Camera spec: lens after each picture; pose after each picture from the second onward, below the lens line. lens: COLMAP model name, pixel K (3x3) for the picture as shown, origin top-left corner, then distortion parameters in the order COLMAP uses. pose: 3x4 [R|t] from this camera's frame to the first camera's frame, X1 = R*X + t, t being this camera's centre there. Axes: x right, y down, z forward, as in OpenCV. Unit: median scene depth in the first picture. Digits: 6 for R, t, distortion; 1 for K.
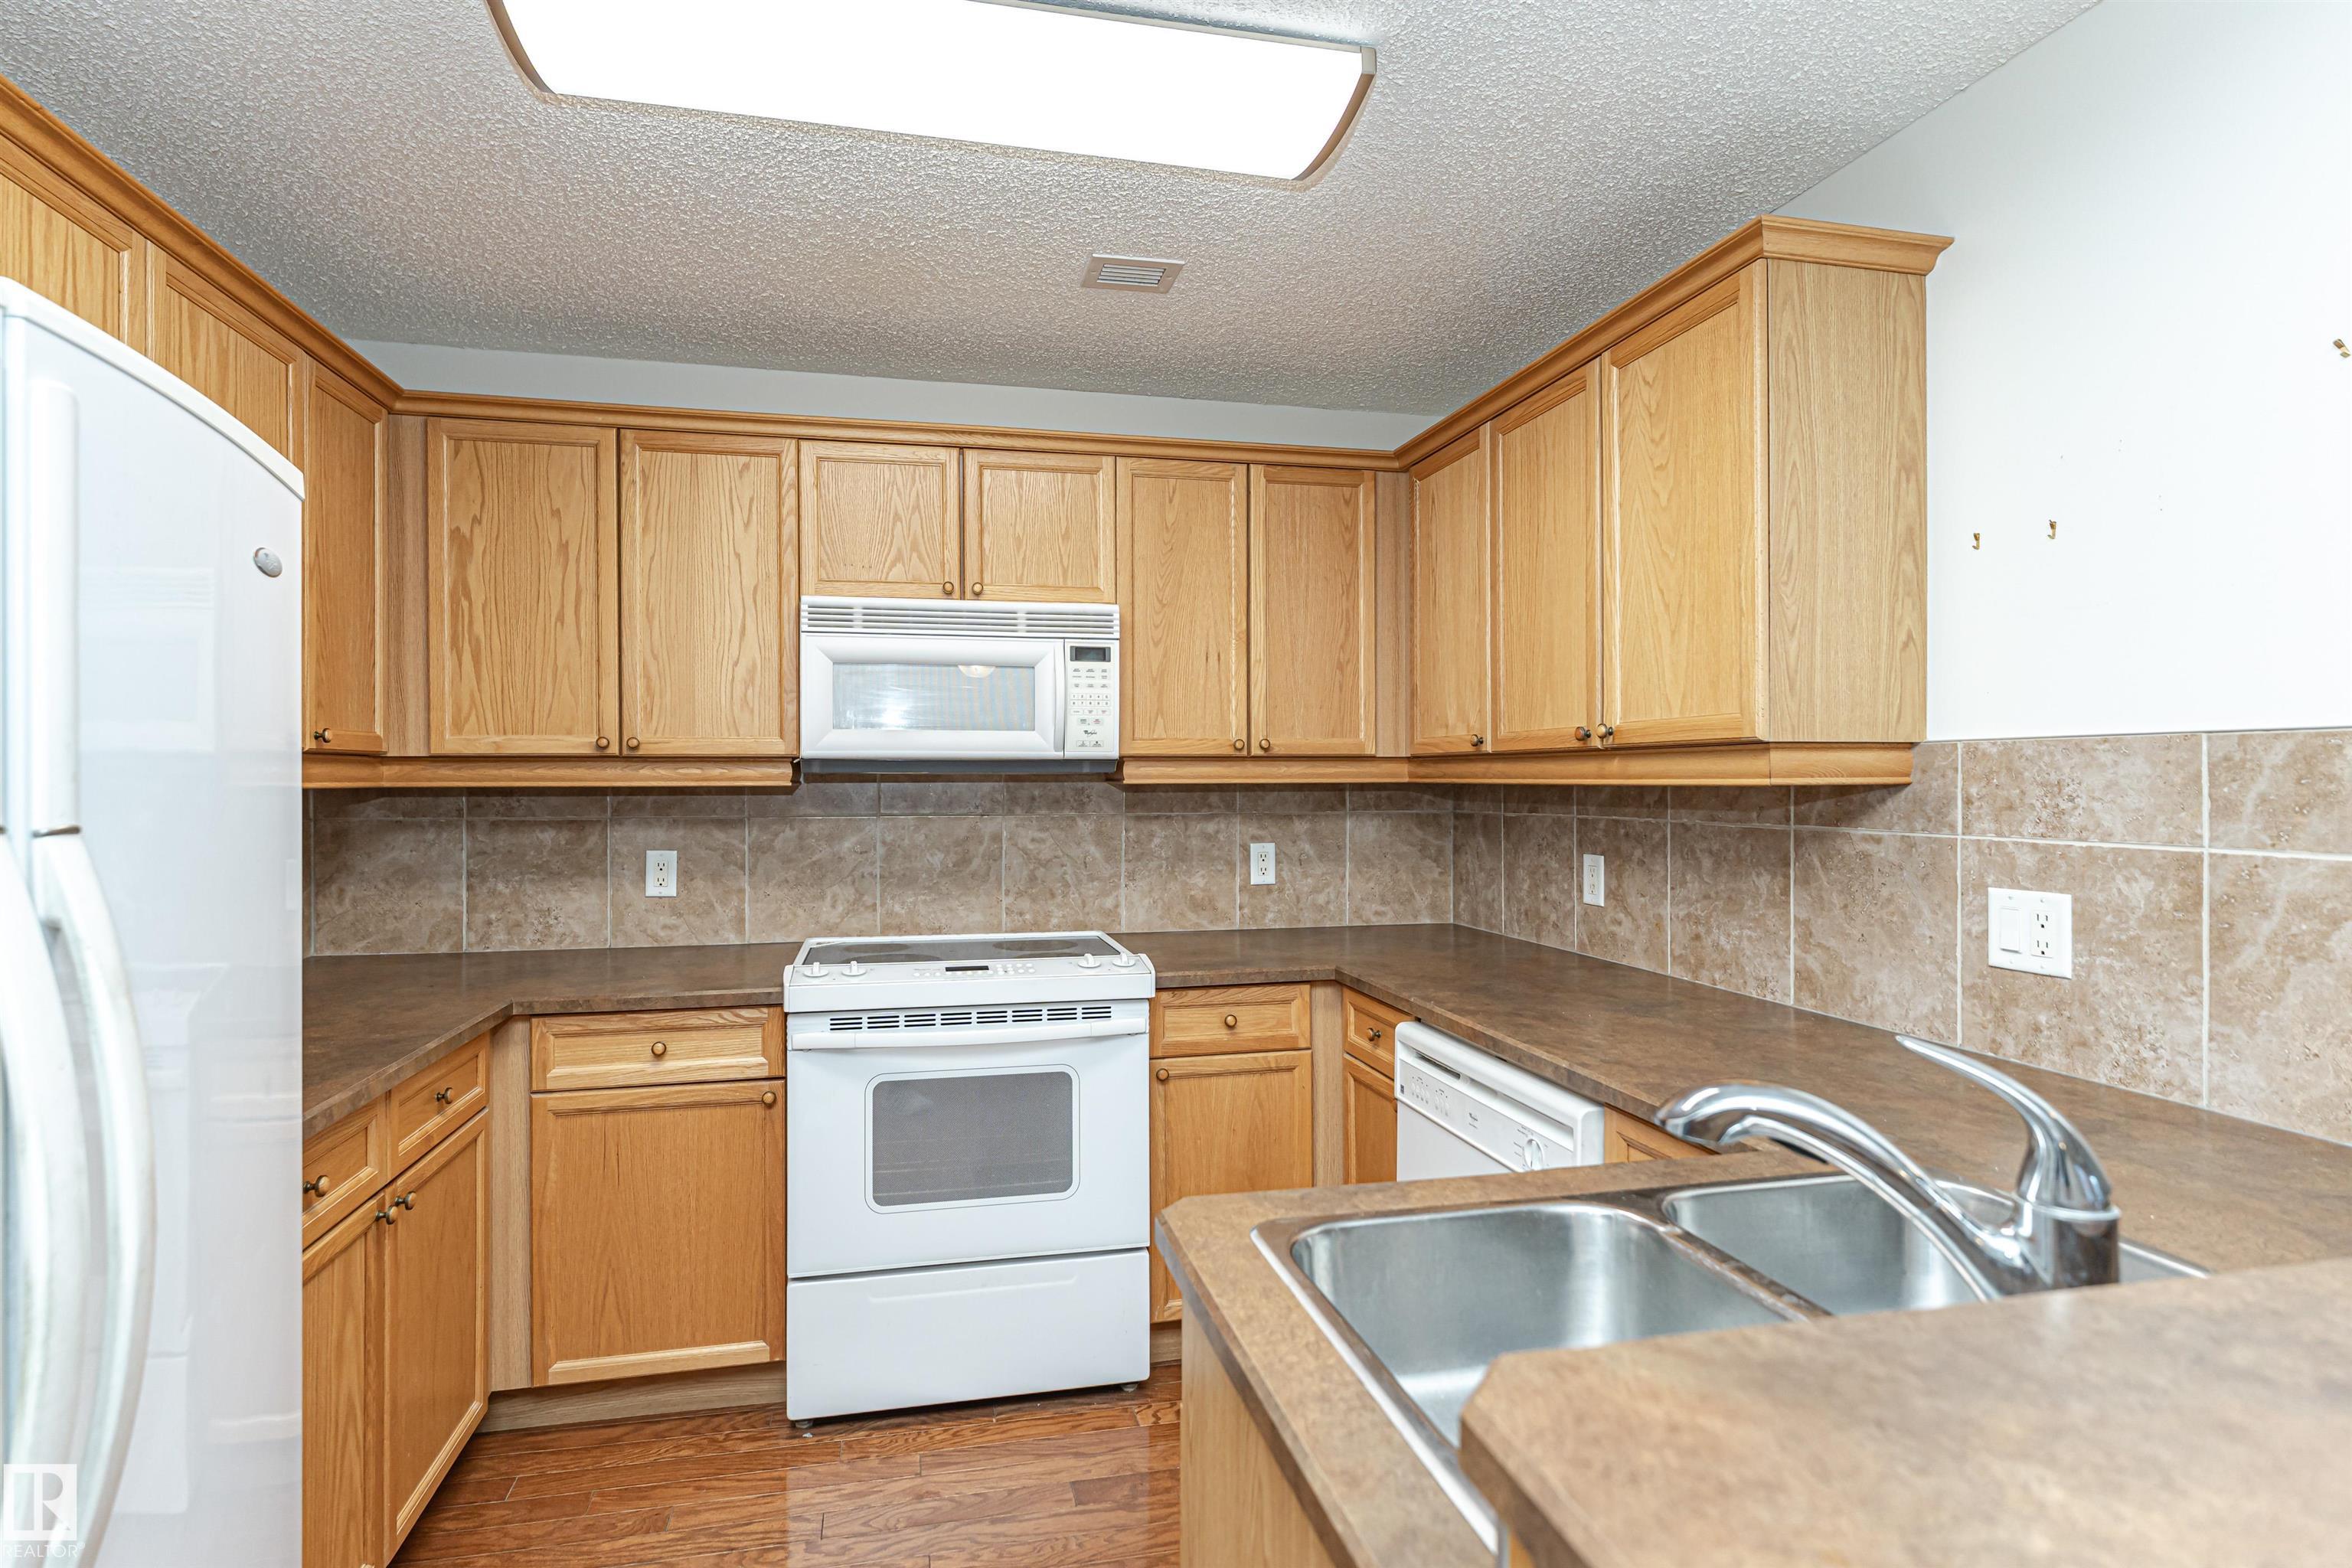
lens RADIAL K [[1190.6, 0, 1157.8], [0, 1190.6, 777.4], [0, 0, 1]] dist [-0.003655, 0.000413]
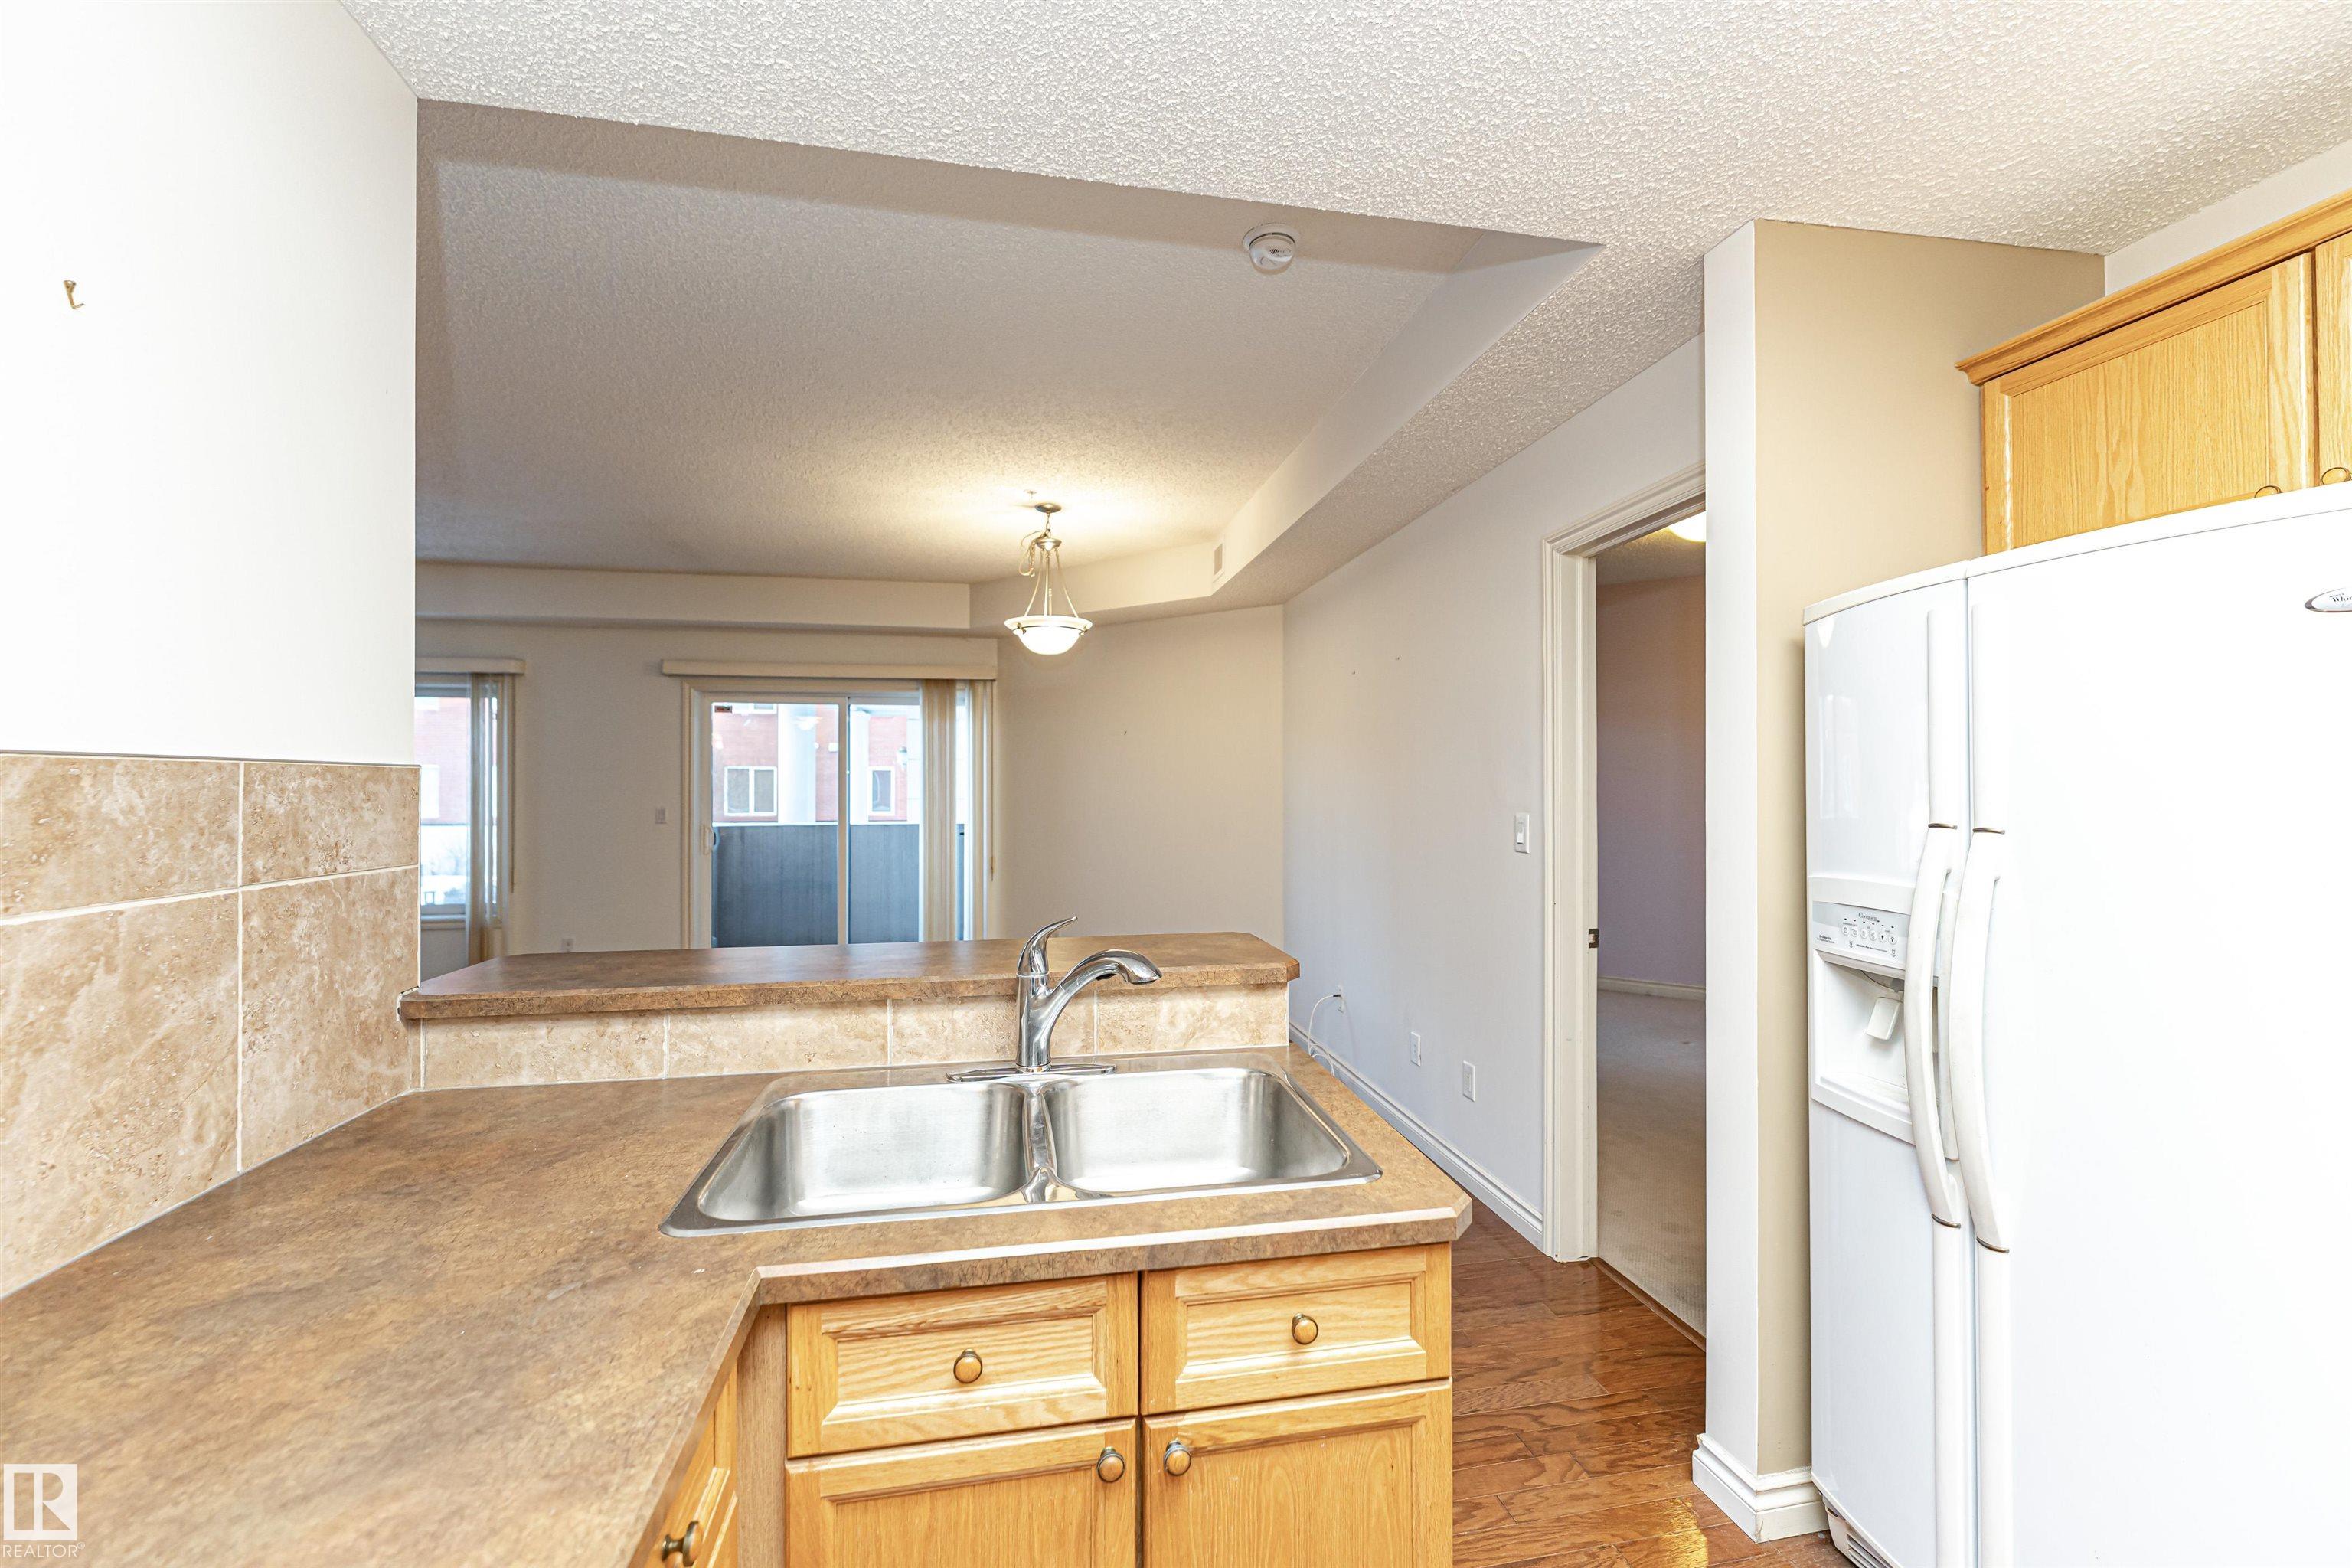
lens RADIAL K [[945.4, 0, 1176.9], [0, 945.4, 786.0], [0, 0, 1]] dist [-0.000478, -0.000051]
pose [[-0.999165, -0.001356, 0.040842, 0.109294], [-0.001419, 0.999998, -0.001511, -0.010660], [-0.040839, -0.001568, -0.999164, 0.865836]]
